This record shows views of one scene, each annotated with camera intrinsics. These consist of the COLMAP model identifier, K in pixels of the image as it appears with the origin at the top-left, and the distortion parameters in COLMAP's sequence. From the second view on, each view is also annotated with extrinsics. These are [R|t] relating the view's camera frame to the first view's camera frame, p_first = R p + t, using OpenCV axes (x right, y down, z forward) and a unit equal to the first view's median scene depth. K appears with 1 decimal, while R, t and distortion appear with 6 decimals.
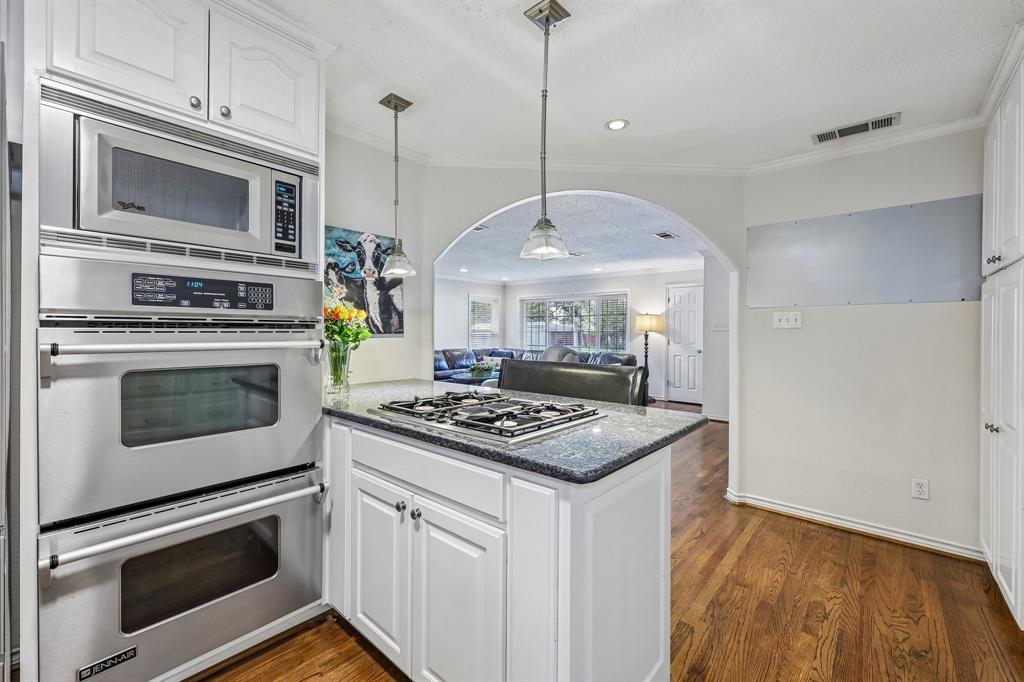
lens RADIAL K [[418.5, 0, 513.6], [0, 418.5, 335.2], [0, 0, 1]] dist [0.003725, -0.000448]
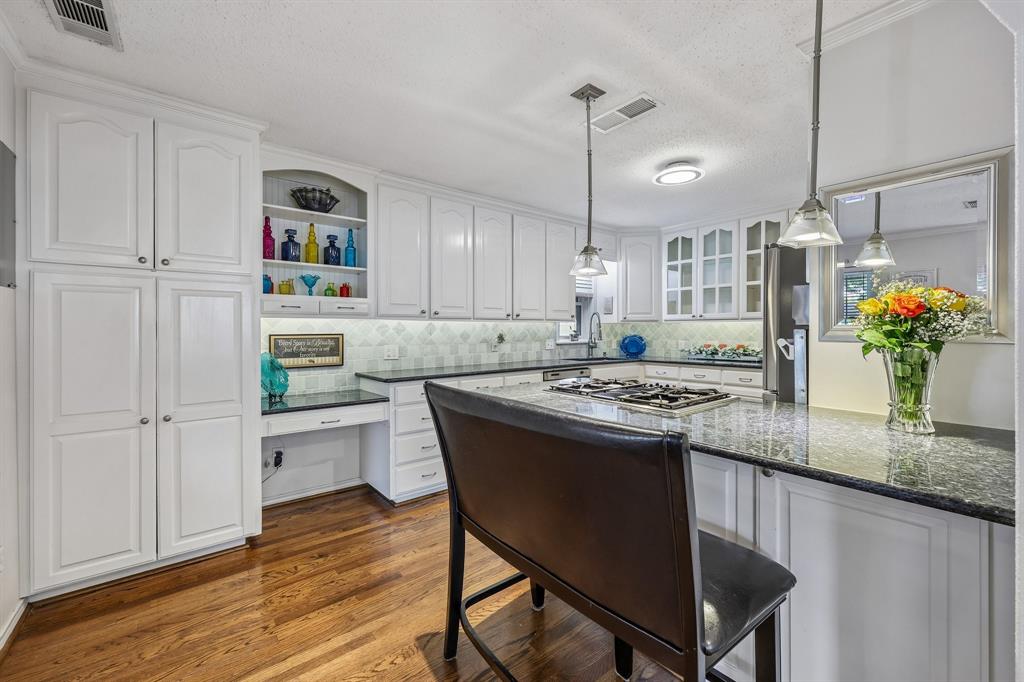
lens RADIAL K [[418.5, 0, 507.9], [0, 418.5, 326.6], [0, 0, 1]] dist [0.003725, -0.000448]
pose [[-0.981782, -0.003356, 0.189980, 0.050372], [-0.002748, 0.999990, 0.003464, -0.015795], [-0.189990, 0.002879, -0.981782, 1.519589]]
